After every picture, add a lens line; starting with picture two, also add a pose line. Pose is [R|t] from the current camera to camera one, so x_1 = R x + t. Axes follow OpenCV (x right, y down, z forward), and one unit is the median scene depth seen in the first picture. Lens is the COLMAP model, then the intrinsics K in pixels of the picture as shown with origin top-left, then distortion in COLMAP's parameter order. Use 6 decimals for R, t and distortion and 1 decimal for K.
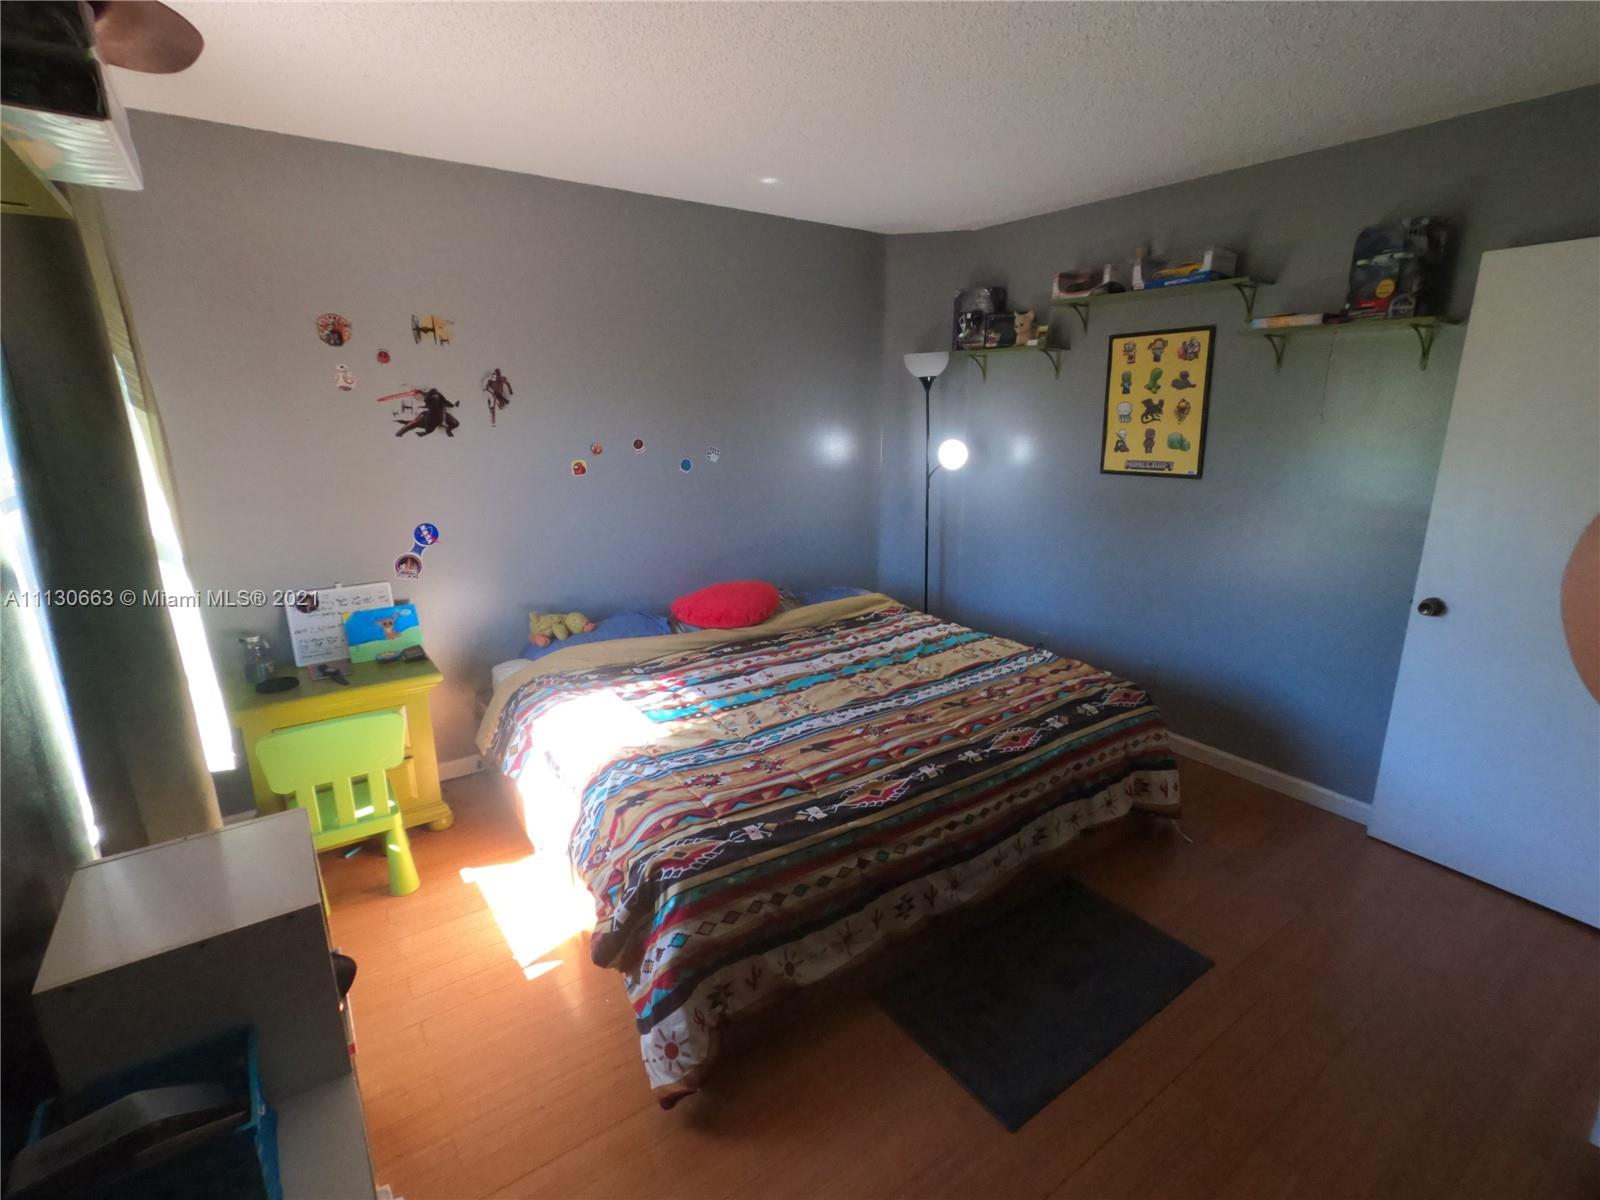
lens RADIAL K [[759.8, 0, 800.0], [0, 759.8, 600.0], [0, 0, 1]] dist [0.000650, 0.000945]
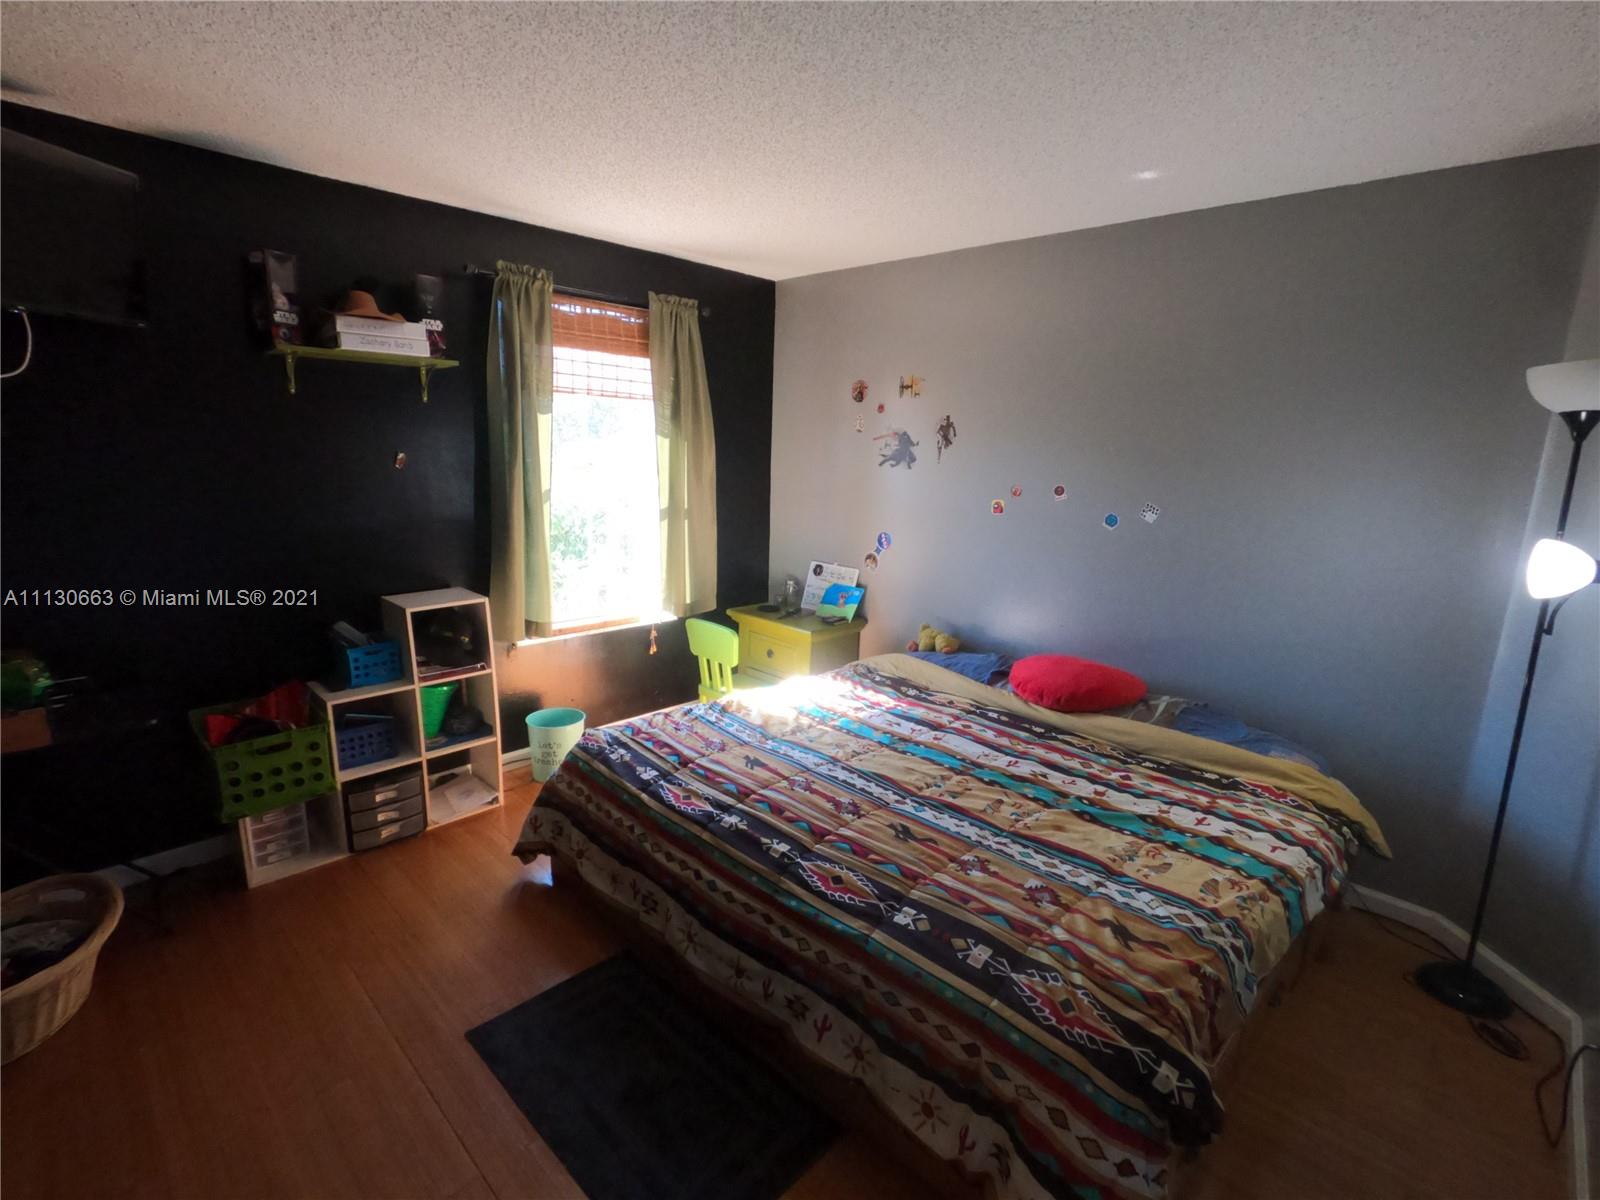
lens RADIAL K [[759.8, 0, 800.0], [0, 759.8, 600.0], [0, 0, 1]] dist [0.000650, 0.000945]
pose [[0.182860, 0.209515, -0.960555, 0.731920], [-0.279019, 0.947915, 0.153641, -0.144822], [0.942714, 0.239919, 0.231795, 0.561538]]
